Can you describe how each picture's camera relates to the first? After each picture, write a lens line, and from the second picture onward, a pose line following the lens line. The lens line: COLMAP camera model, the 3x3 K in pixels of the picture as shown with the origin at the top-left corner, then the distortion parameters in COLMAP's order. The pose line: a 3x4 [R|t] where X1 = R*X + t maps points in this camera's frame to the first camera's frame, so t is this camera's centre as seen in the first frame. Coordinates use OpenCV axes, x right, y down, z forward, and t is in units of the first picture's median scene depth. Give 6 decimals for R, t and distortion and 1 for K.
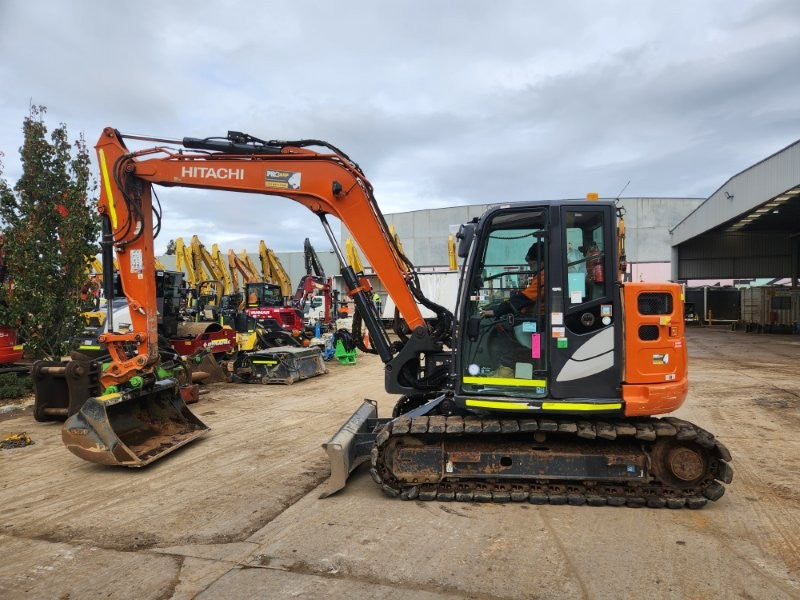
lens RADIAL K [[534.1, 0, 403.7], [0, 534.1, 309.8], [0, 0, 1]] dist [0.080590, -0.066900]
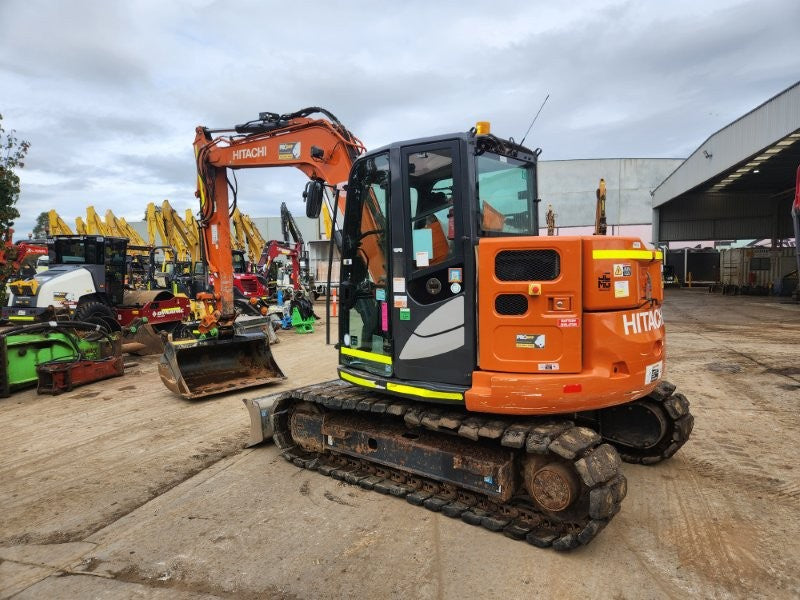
lens RADIAL K [[536.3, 0, 402.0], [0, 536.3, 303.6], [0, 0, 1]] dist [0.071988, -0.060381]
pose [[0.999796, -0.010804, 0.017091, 0.072505], [0.009890, 0.998561, 0.052702, 0.000475], [-0.017636, -0.052522, 0.998464, 0.043026]]
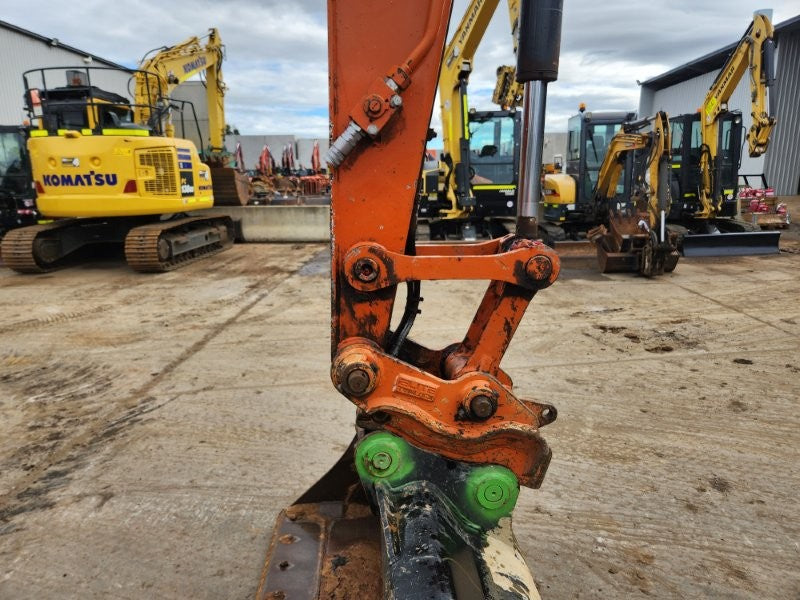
lens RADIAL K [[527.2, 0, 399.5], [0, 527.2, 299.8], [0, 0, 1]] dist [0.071887, -0.060937]
pose [[-0.239401, -0.212207, 0.947447, -0.255652], [0.021815, 0.974401, 0.223756, 0.010929], [-0.970676, 0.074236, -0.228643, 0.166930]]
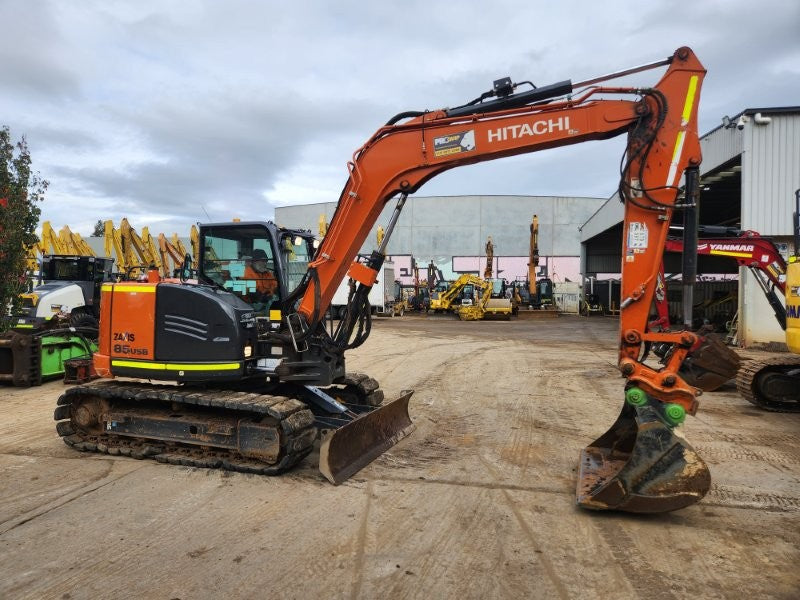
lens RADIAL K [[533.1, 0, 389.0], [0, 533.1, 295.2], [0, 0, 1]] dist [0.083324, -0.073377]
pose [[0.996027, 0.017387, 0.087336, 0.065978], [-0.017158, 0.999847, -0.003373, -0.001779], [-0.087382, 0.001861, 0.996173, -0.175111]]
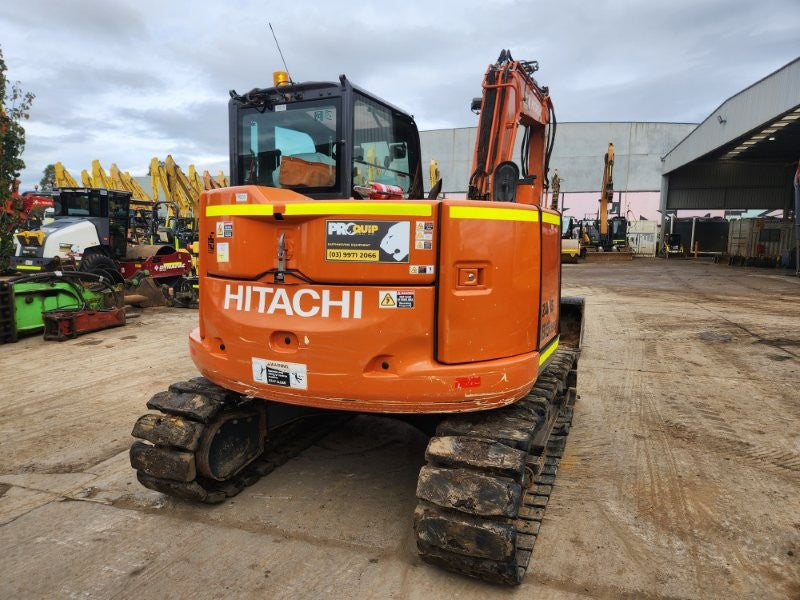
lens RADIAL K [[536.7, 0, 386.3], [0, 536.7, 298.0], [0, 0, 1]] dist [0.069803, -0.057321]
pose [[0.999739, 0.018773, -0.013031, 0.082713], [-0.017198, 0.993565, 0.111949, 0.002661], [0.015049, -0.111696, 0.993629, 0.031072]]
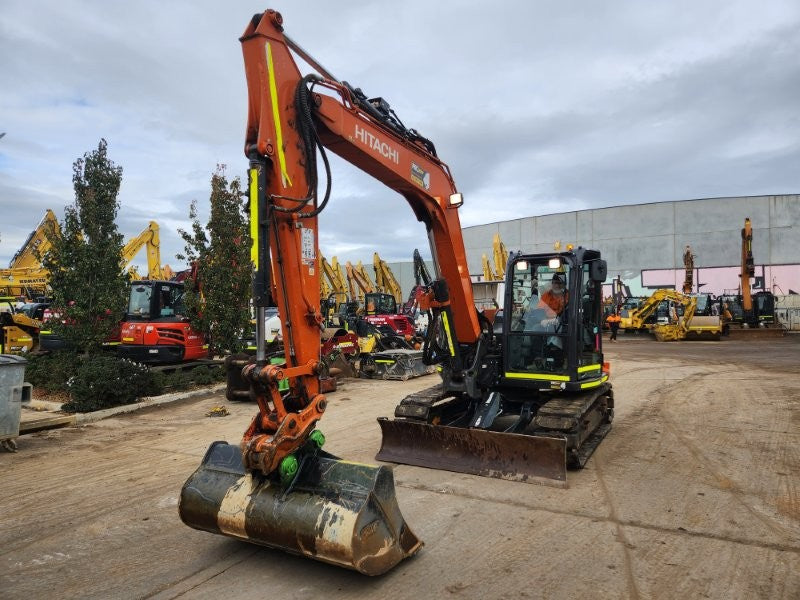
lens RADIAL K [[531.8, 0, 400.7], [0, 531.8, 299.3], [0, 0, 1]] dist [0.085149, -0.068817]
pose [[0.978788, -0.007700, -0.204733, 0.020664], [0.001339, 0.999513, -0.031191, -0.003979], [0.204873, 0.030255, 0.978321, -0.159530]]
